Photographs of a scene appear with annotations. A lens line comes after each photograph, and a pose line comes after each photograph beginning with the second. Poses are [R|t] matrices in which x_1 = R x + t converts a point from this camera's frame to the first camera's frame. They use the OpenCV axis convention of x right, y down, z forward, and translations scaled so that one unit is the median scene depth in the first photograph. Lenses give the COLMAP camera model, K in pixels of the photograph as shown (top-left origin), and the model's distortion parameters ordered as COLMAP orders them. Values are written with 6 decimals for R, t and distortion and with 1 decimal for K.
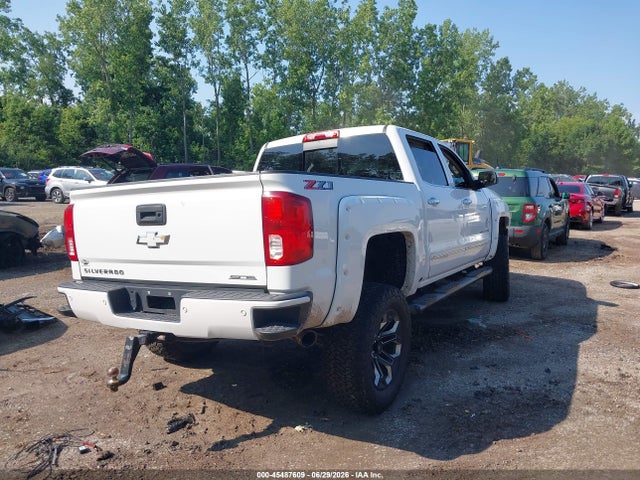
lens RADIAL K [[509.5, 0, 330.7], [0, 509.5, 229.8], [0, 0, 1]] dist [0.083203, -0.003898]
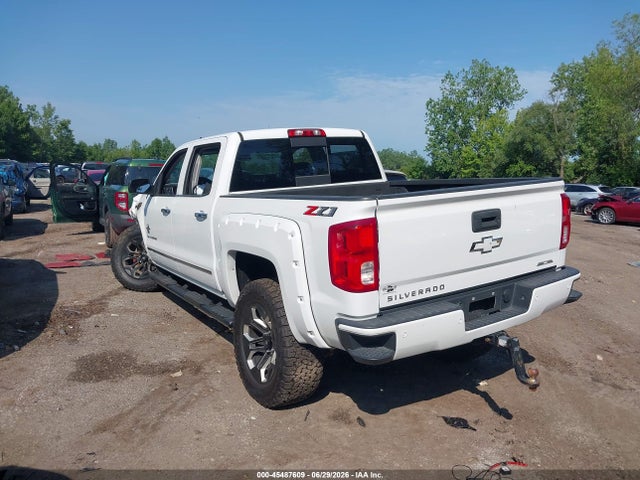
lens RADIAL K [[512.5, 0, 320.0], [0, 512.5, 240.0], [0, 0, 1]] dist [0.140505, -0.212814]
pose [[0.456585, -0.120428, 0.881492, -1.359243], [0.076617, 0.992438, 0.095900, -0.109662], [-0.886375, 0.023750, 0.462359, 0.801318]]
